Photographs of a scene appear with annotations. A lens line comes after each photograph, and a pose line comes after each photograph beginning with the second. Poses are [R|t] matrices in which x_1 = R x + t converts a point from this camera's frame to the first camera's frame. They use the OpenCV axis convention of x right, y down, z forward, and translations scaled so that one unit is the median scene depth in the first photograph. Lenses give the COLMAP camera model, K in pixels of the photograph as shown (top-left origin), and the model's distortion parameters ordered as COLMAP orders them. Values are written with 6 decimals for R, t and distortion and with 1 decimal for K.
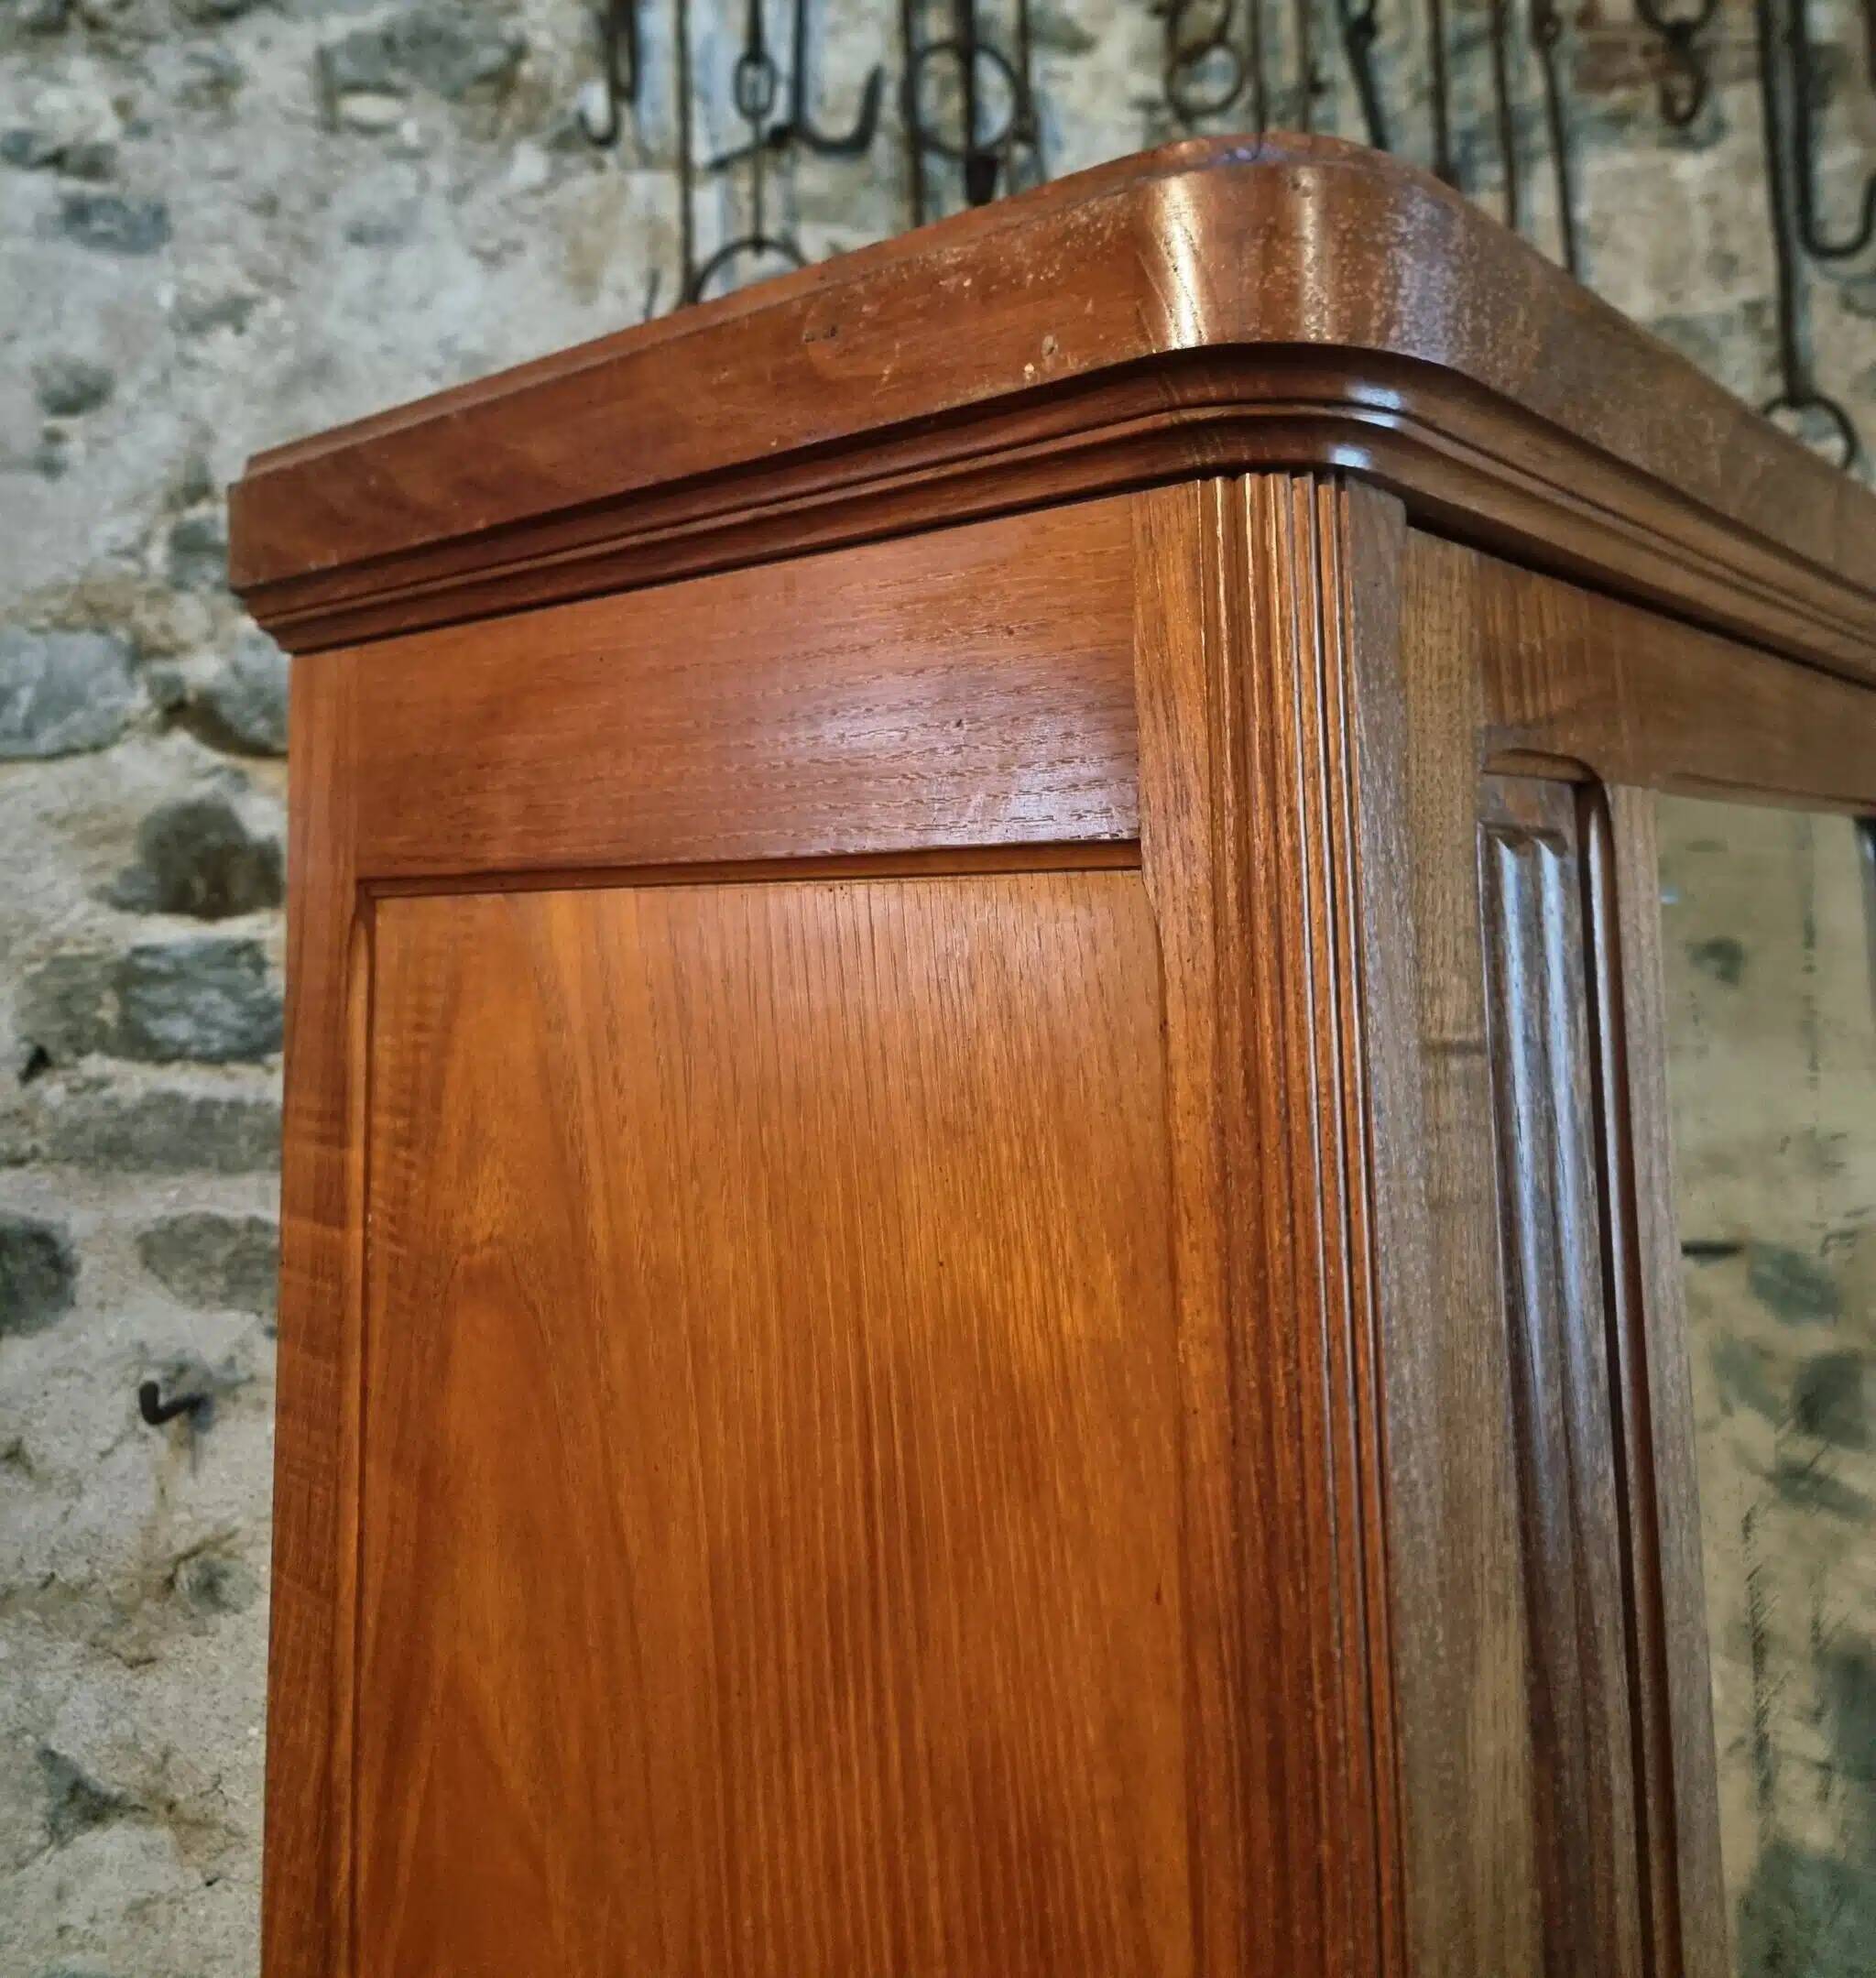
lens RADIAL K [[1796.3, 0, 924.4], [0, 1796.3, 763.4], [0, 0, 1]] dist [0.020269, -0.006776]
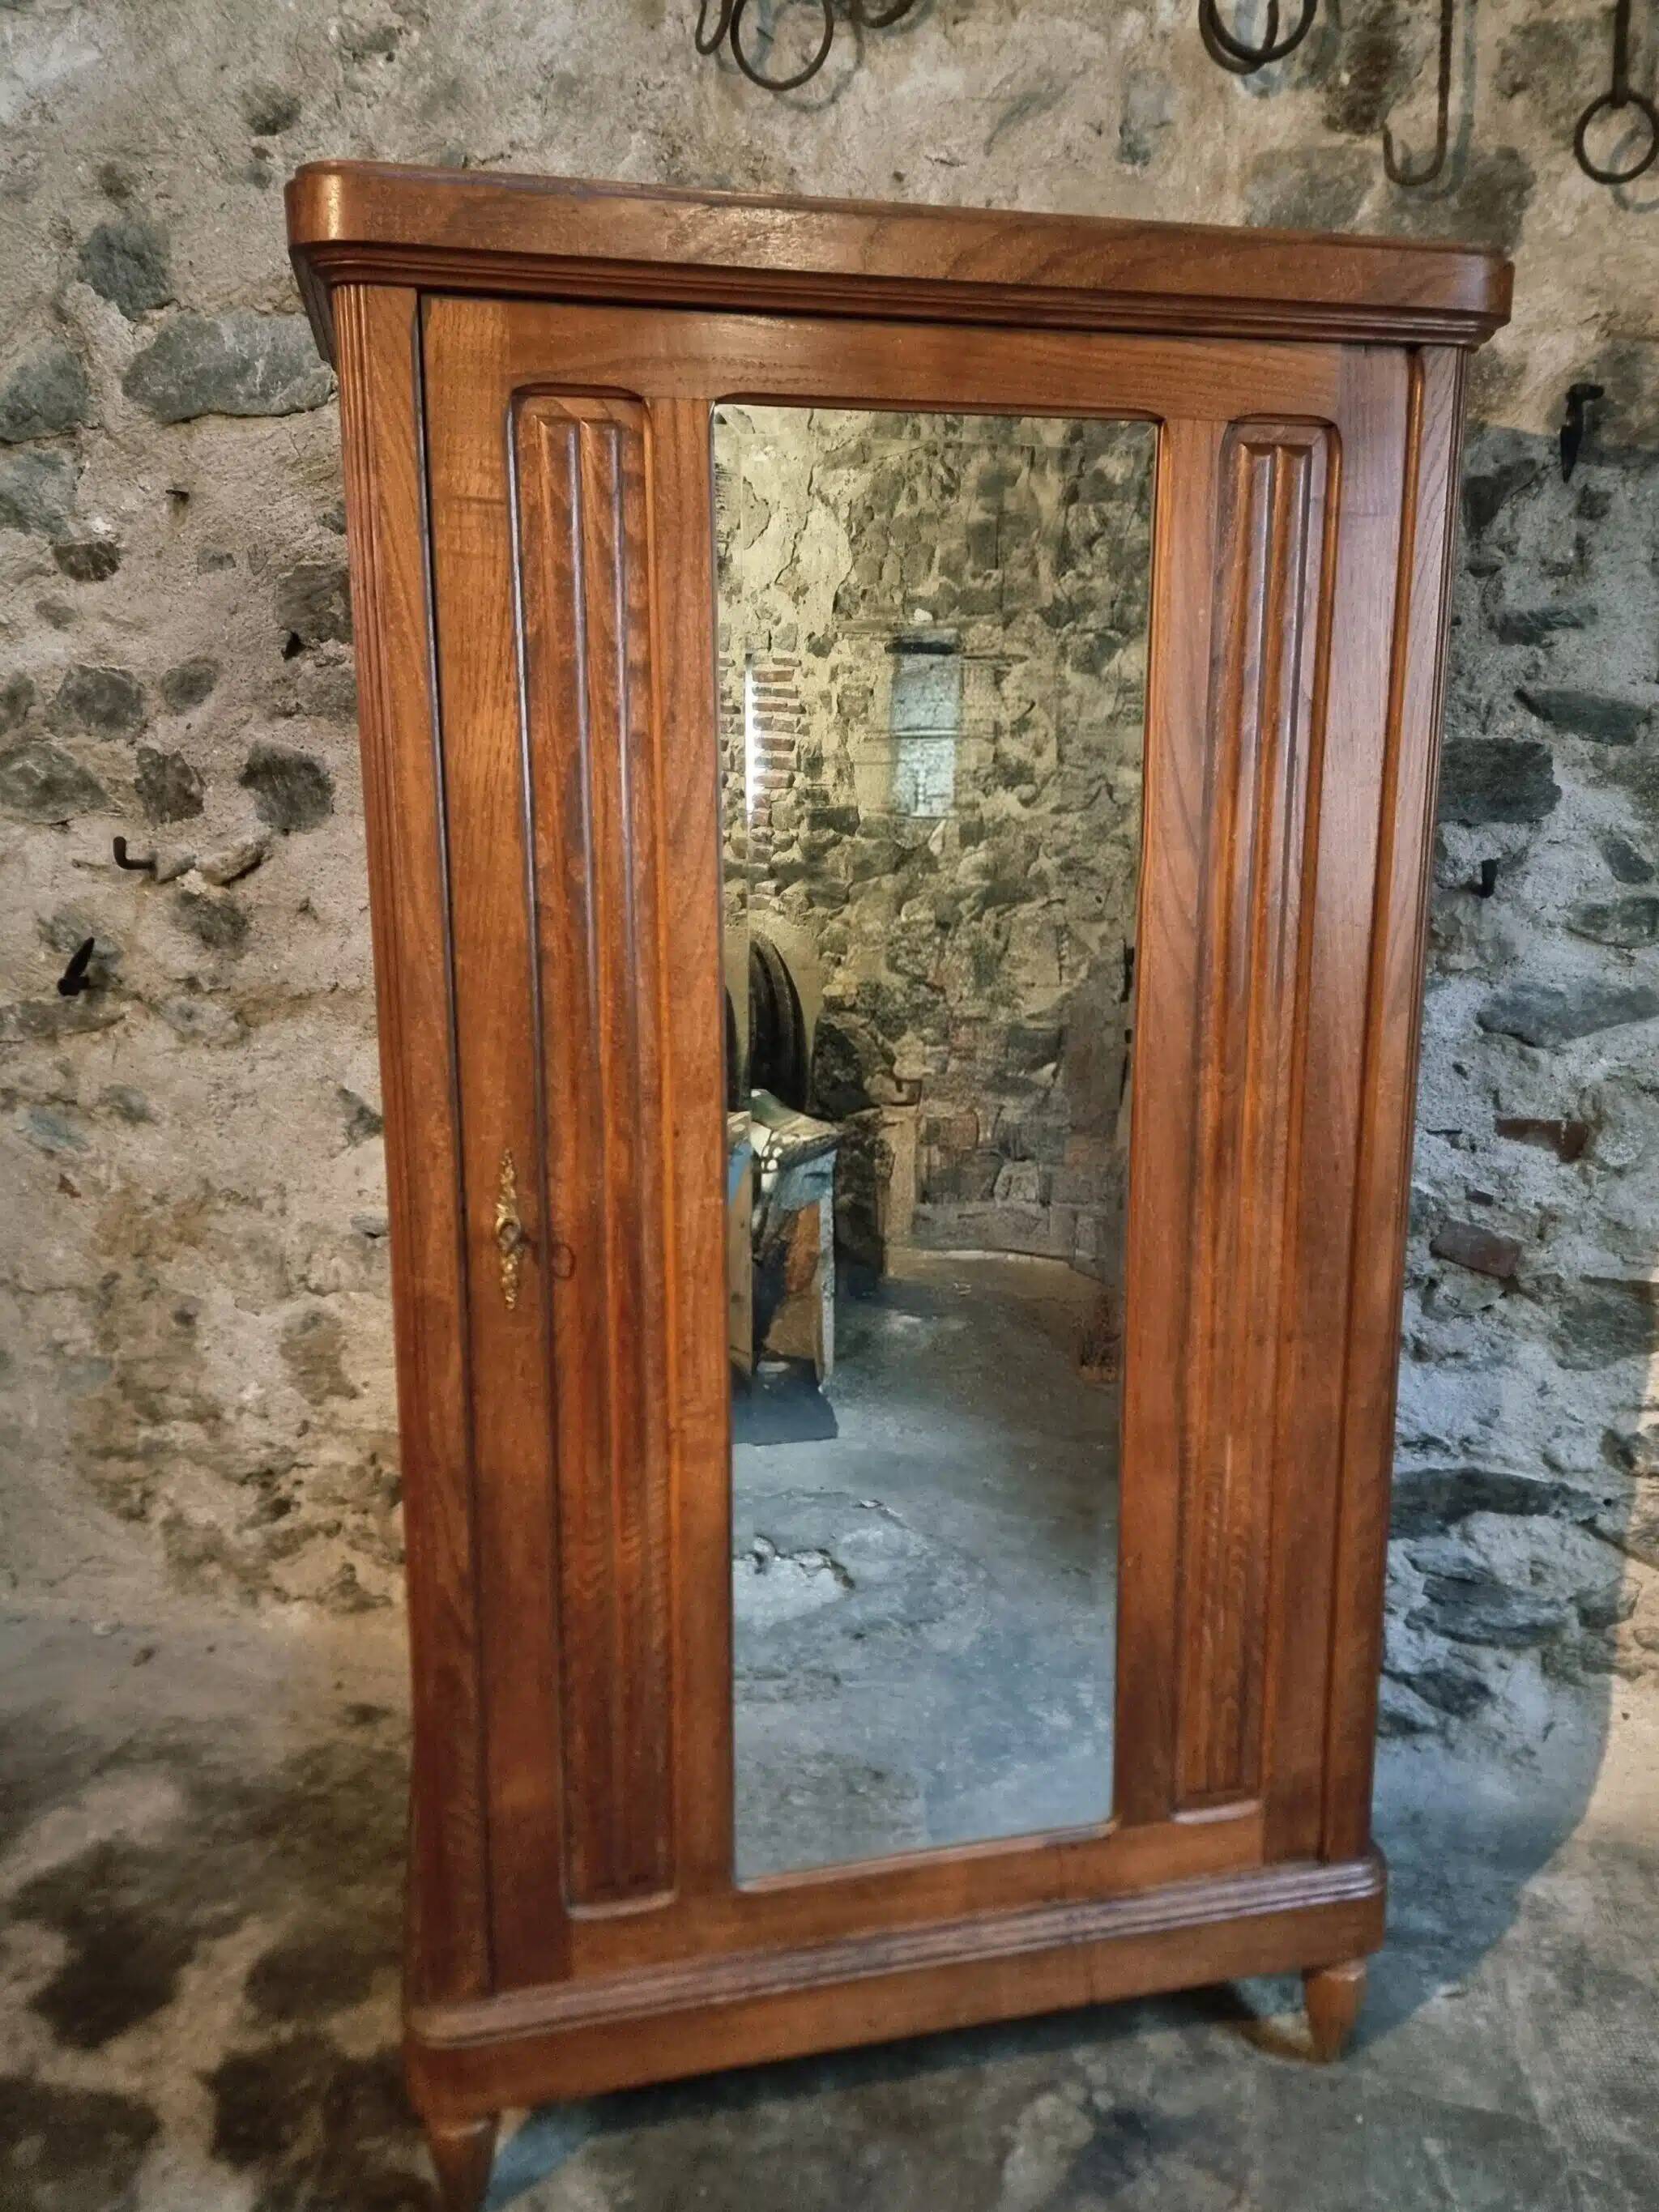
lens RADIAL K [[1733.4, 0, 866.3], [0, 1733.4, 1075.9], [0, 0, 1]] dist [0.068892, -0.057848]
pose [[0.990894, 0.052186, -0.124122, 0.149790], [-0.012980, 0.954566, 0.297718, 0.072462], [0.134019, -0.293396, 0.946551, -0.356170]]
